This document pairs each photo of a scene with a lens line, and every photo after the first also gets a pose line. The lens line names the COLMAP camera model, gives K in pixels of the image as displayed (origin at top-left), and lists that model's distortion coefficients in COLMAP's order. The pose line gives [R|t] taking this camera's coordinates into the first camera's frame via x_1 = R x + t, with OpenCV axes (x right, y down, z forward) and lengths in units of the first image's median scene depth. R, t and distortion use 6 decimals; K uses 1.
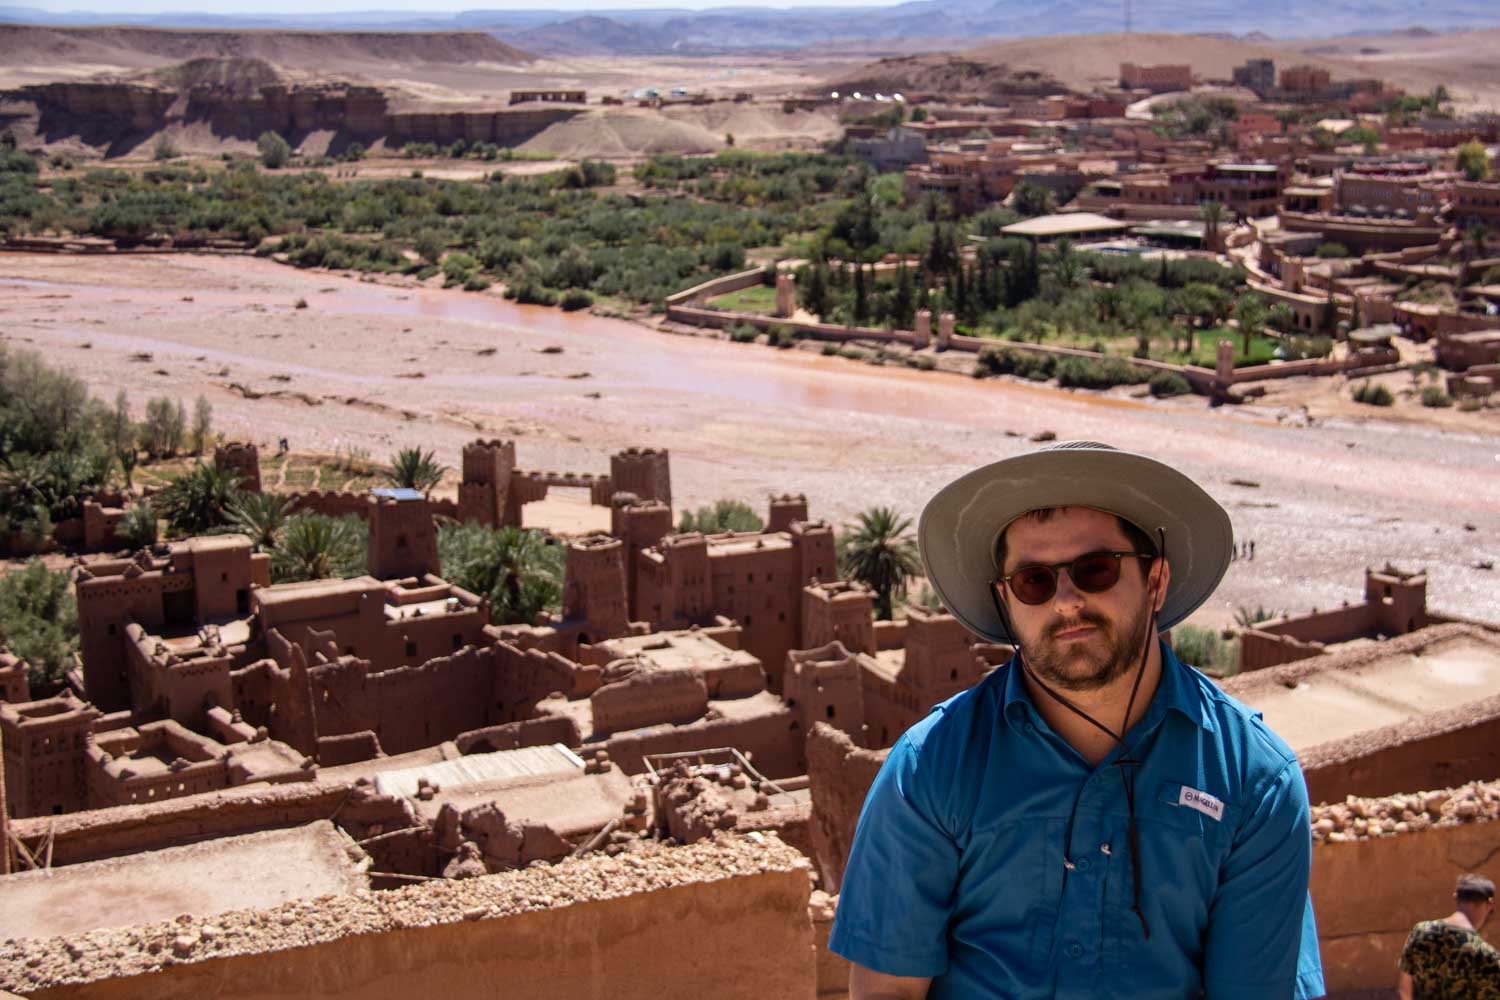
lens RADIAL K [[2182.7, 0, 792.3], [0, 2182.7, 490.9], [0, 0, 1]] dist [0.127976, 0.000000]
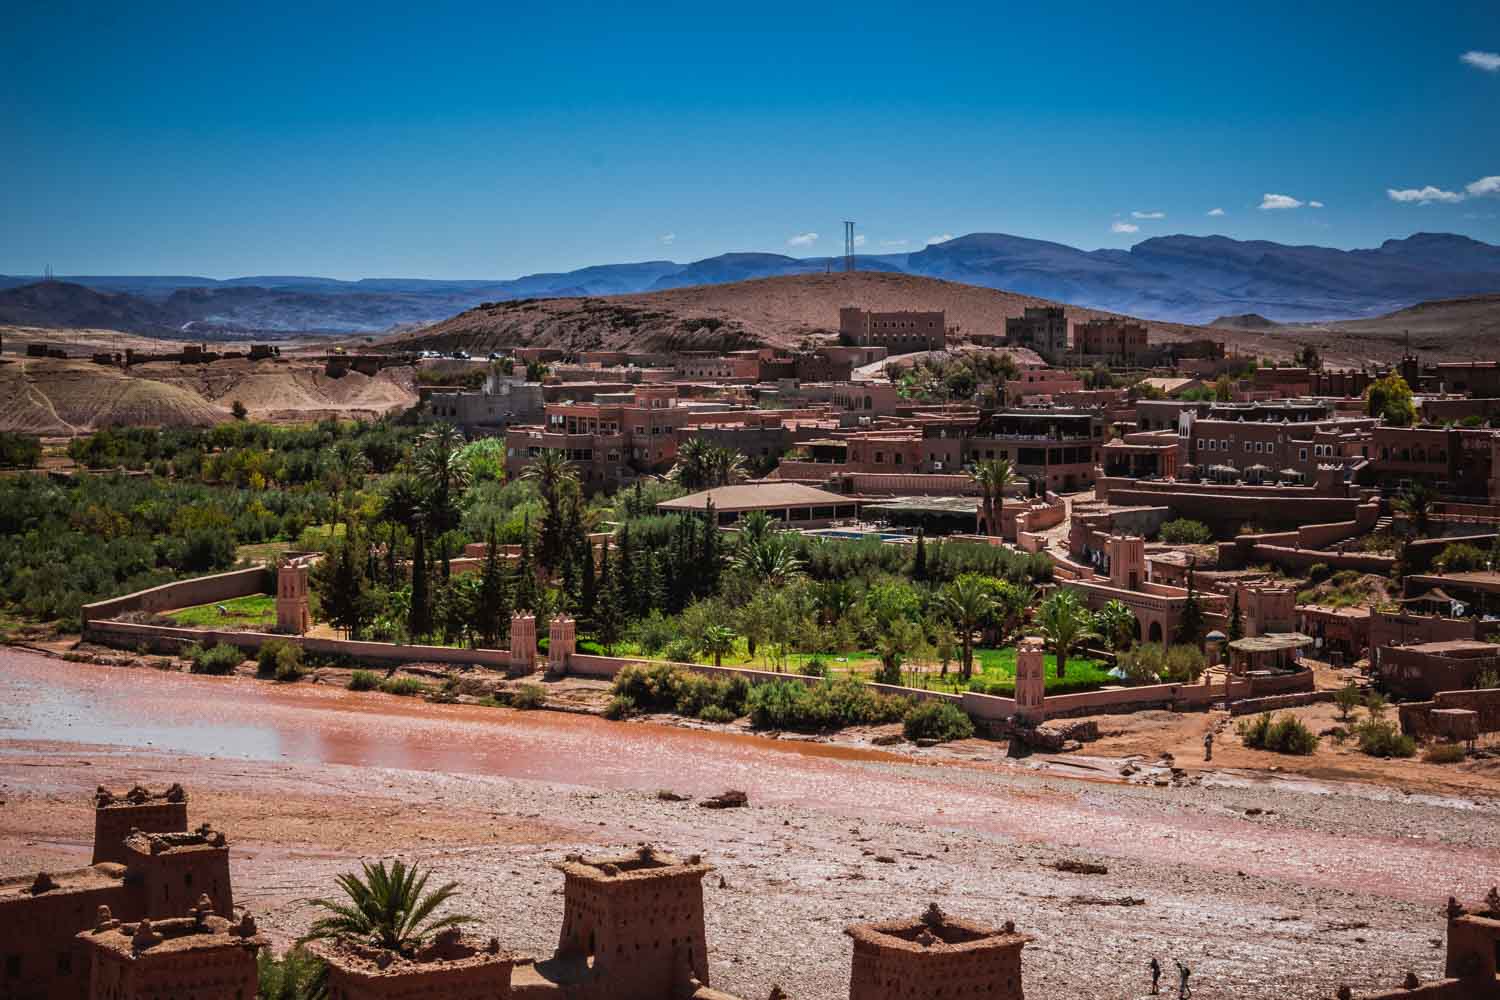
lens RADIAL K [[3225.5, 0, 783.8], [0, 3225.5, 506.1], [0, 0, 1]] dist [0.416688, 0.000000]
pose [[0.991608, 0.009405, 0.128940, 0.016220], [0.009592, 0.989250, -0.145917, 0.017413], [-0.128926, 0.145929, 0.980858, 0.125663]]
